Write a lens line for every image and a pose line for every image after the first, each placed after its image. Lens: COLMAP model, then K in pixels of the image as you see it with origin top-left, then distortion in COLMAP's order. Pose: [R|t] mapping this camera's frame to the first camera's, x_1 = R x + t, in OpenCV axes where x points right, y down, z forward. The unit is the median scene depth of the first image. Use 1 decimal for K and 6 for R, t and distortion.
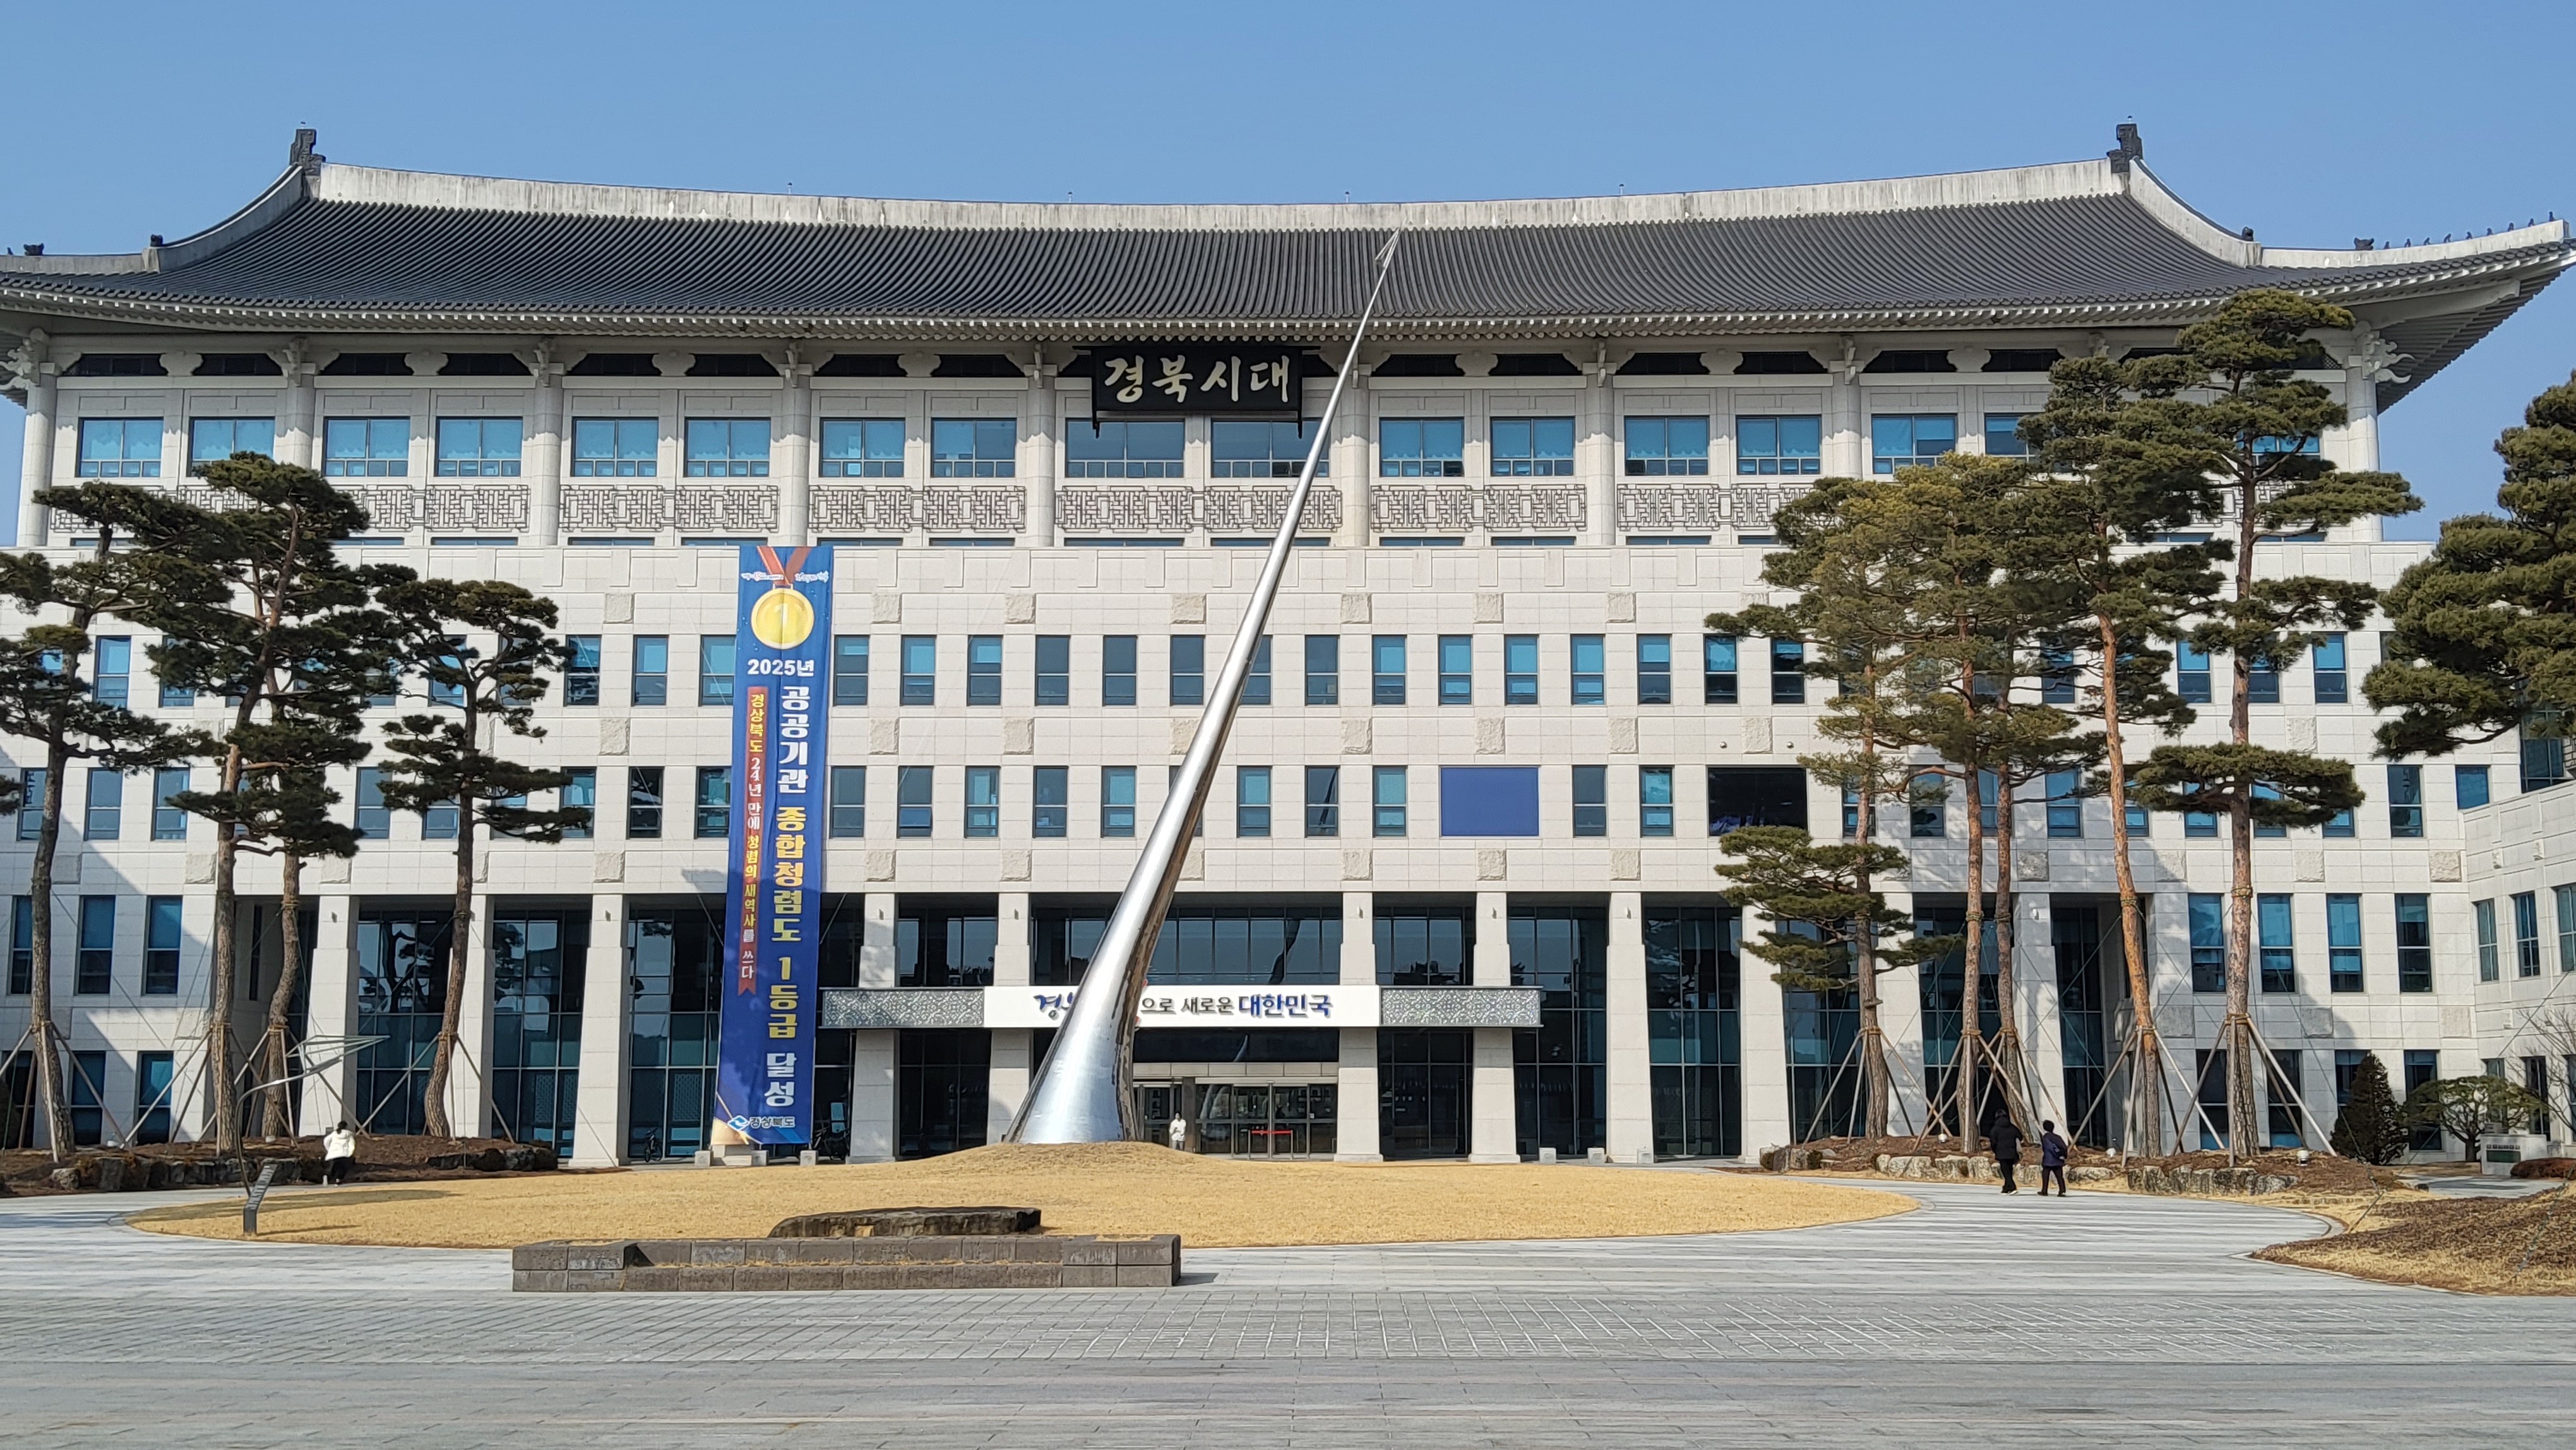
lens RADIAL K [[2084.6, 0, 1288.0], [0, 2084.6, 725.0], [0, 0, 1]] dist [0.035495, -0.002404]
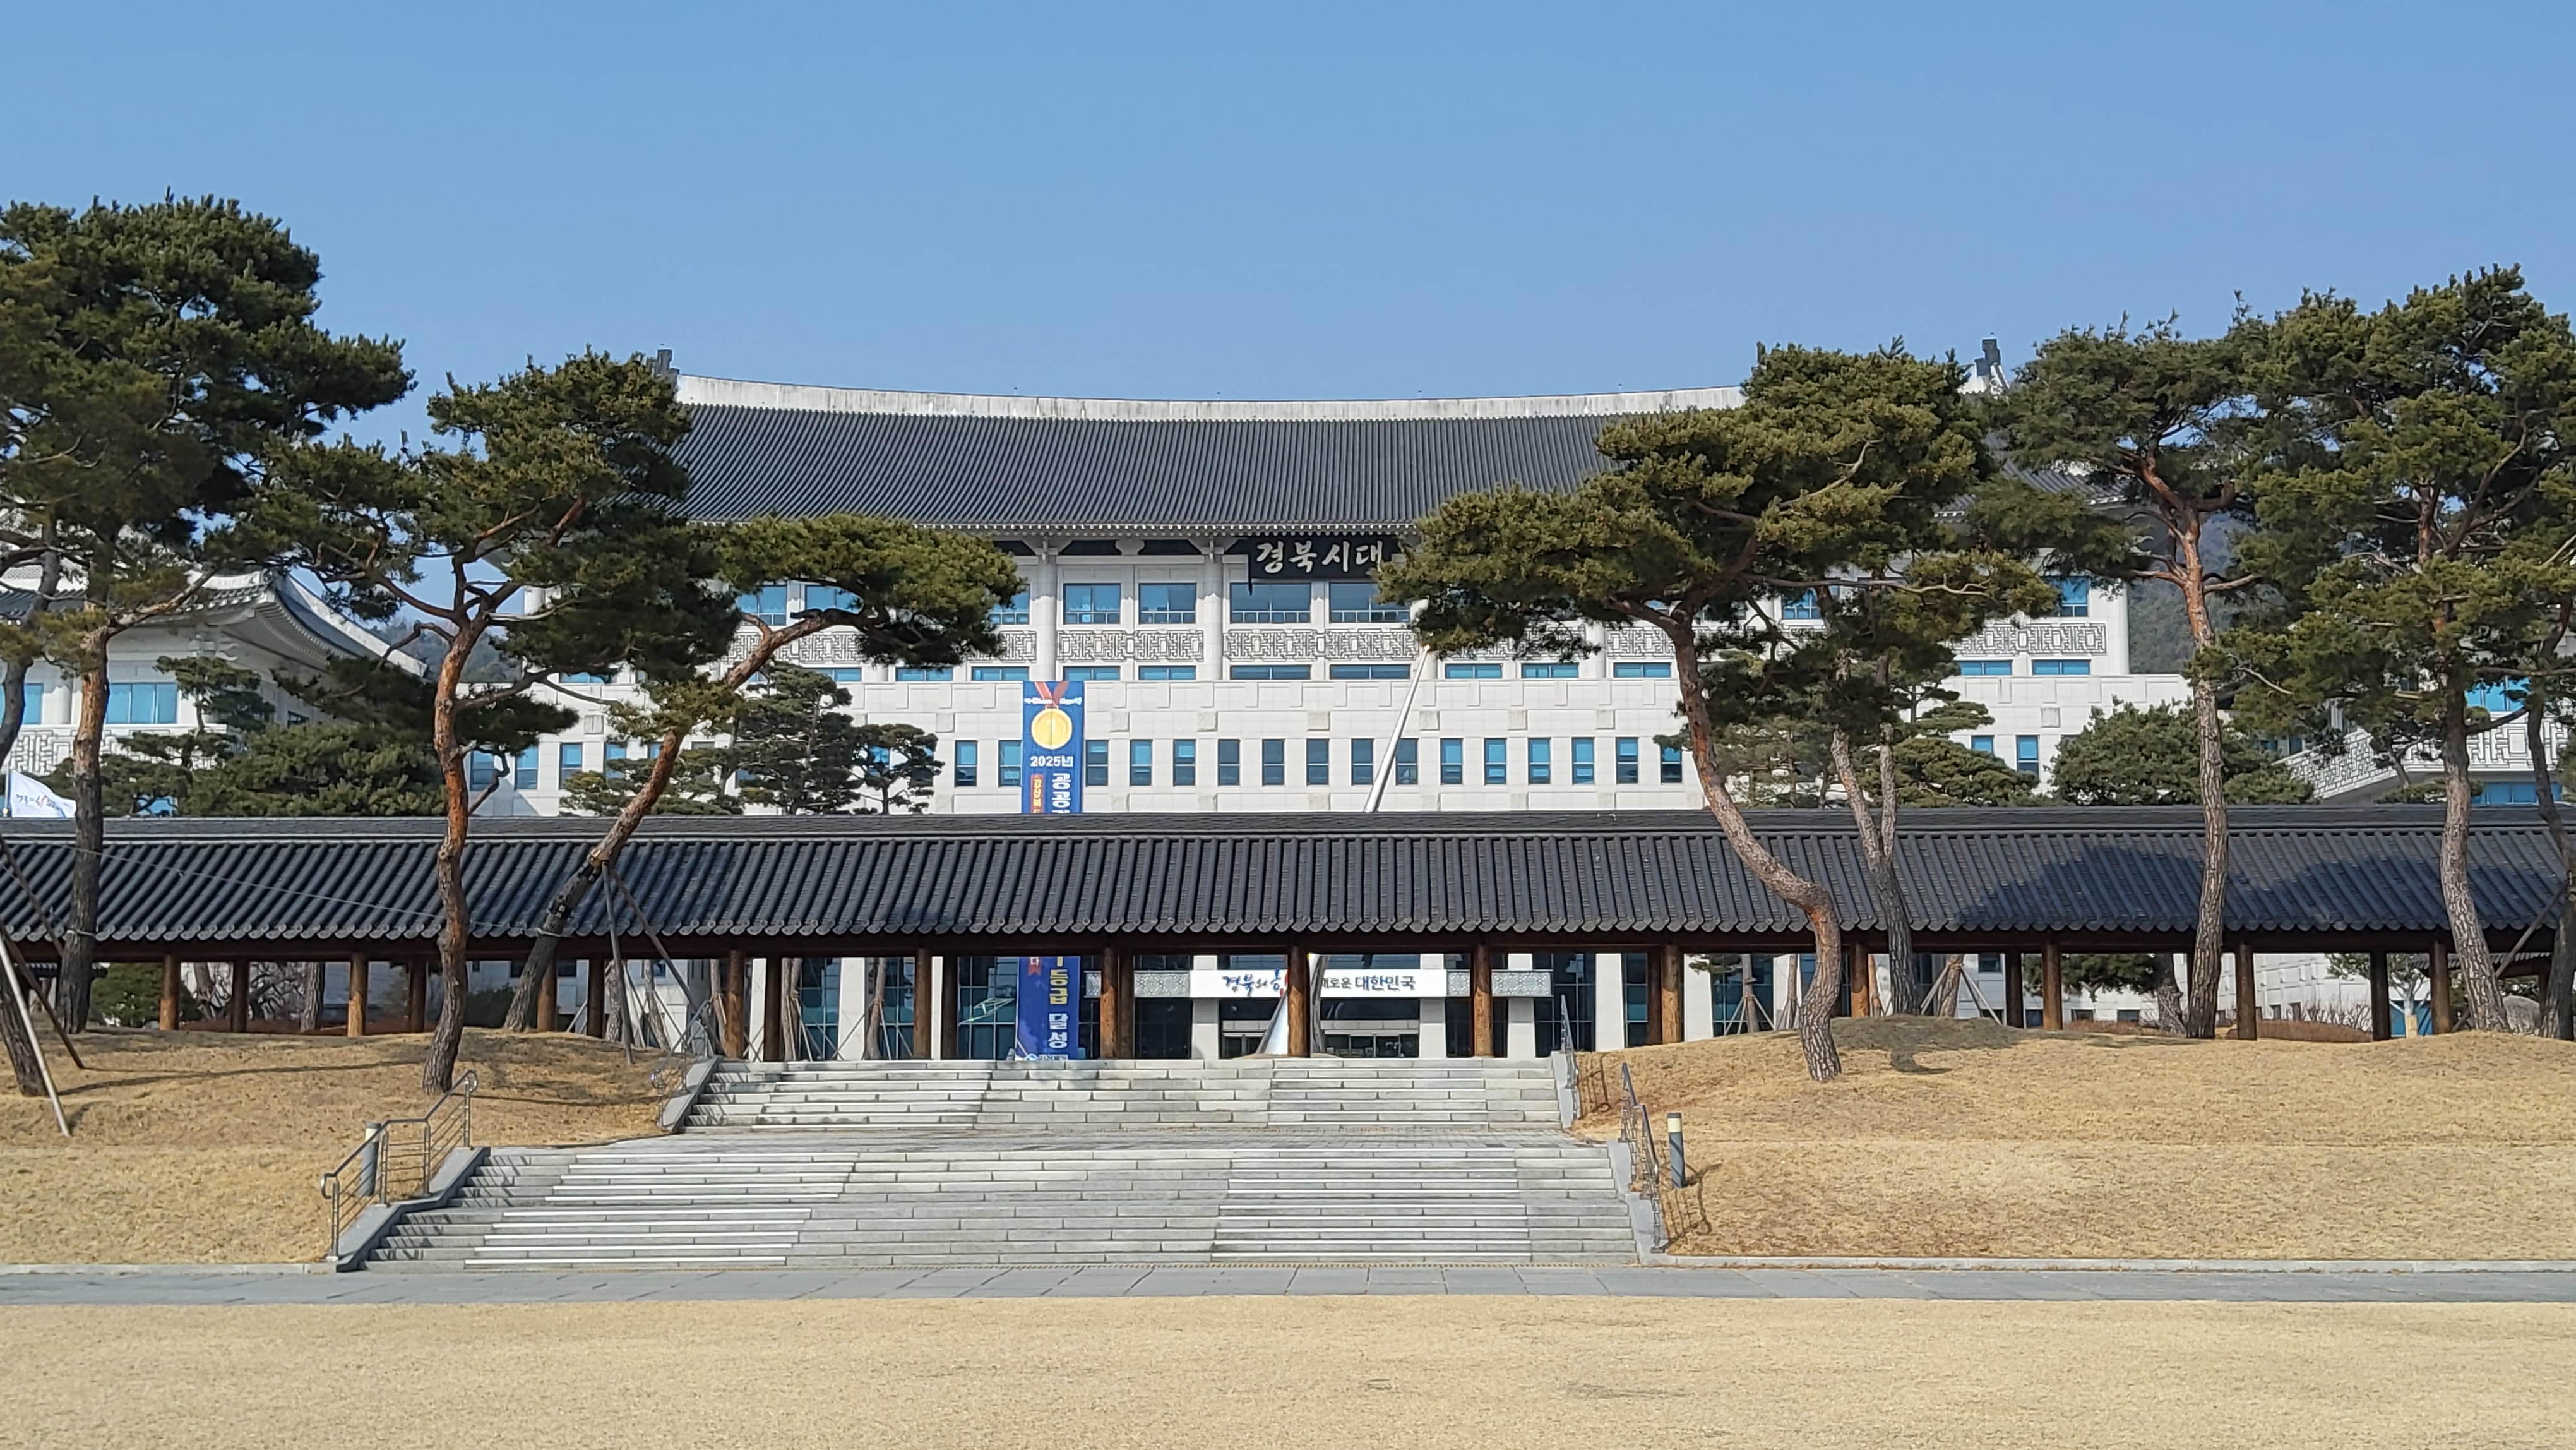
lens RADIAL K [[2084.6, 0, 1288.0], [0, 2084.6, 725.0], [0, 0, 1]] dist [0.035495, -0.002404]
pose [[0.999525, -0.004918, -0.030409, -0.023820], [0.005297, 0.999909, 0.012410, -0.071633], [0.030346, -0.012566, 0.999460, -0.511992]]
